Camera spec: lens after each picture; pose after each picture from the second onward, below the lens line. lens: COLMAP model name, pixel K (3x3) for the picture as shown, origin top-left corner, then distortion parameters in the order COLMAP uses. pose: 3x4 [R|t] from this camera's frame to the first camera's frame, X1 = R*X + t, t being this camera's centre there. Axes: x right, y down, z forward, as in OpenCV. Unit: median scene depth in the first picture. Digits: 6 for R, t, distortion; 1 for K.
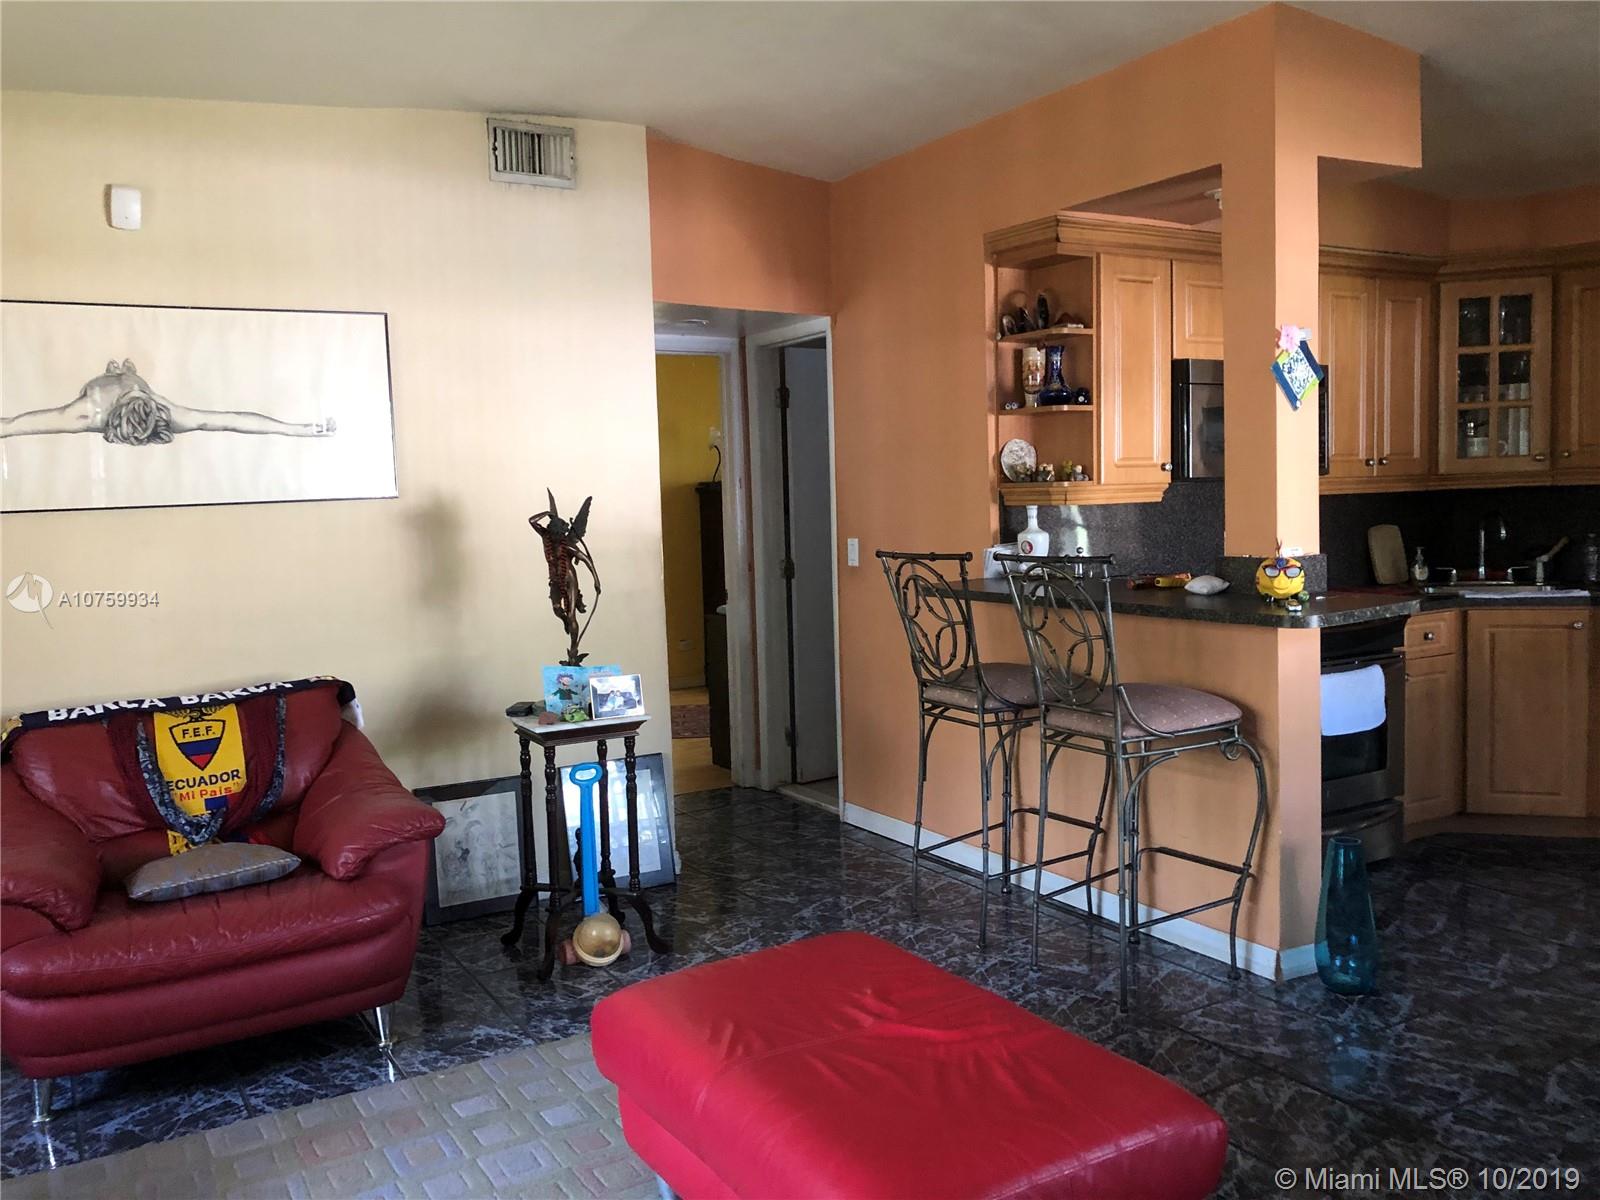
lens RADIAL K [[1310.4, 0, 778.3], [0, 1310.4, 581.3], [0, 0, 1]] dist [0.004340, 0.005479]
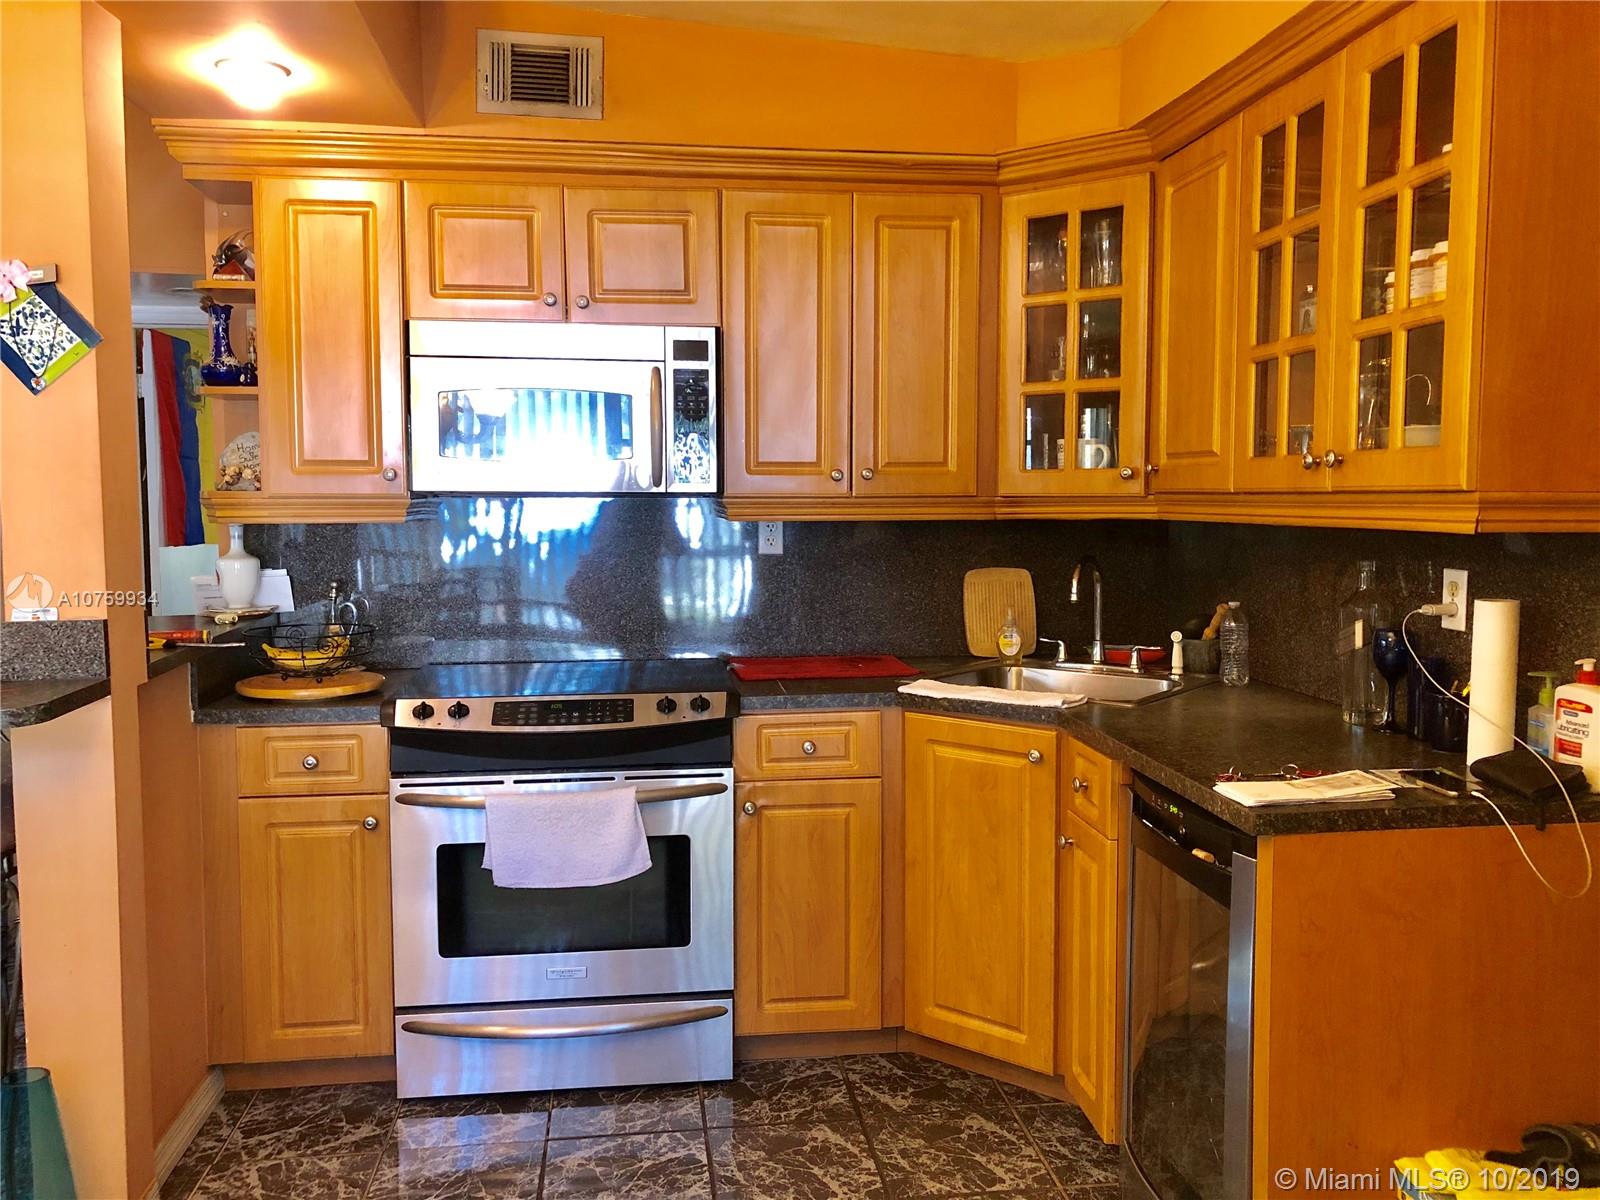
lens RADIAL K [[1310.4, 0, 778.3], [0, 1310.4, 581.3], [0, 0, 1]] dist [0.004340, 0.005479]
pose [[0.923739, 0.055403, -0.378993, 0.661757], [-0.051301, 0.998464, 0.020922, -0.048249], [0.379570, 0.000116, 0.925163, 0.371806]]
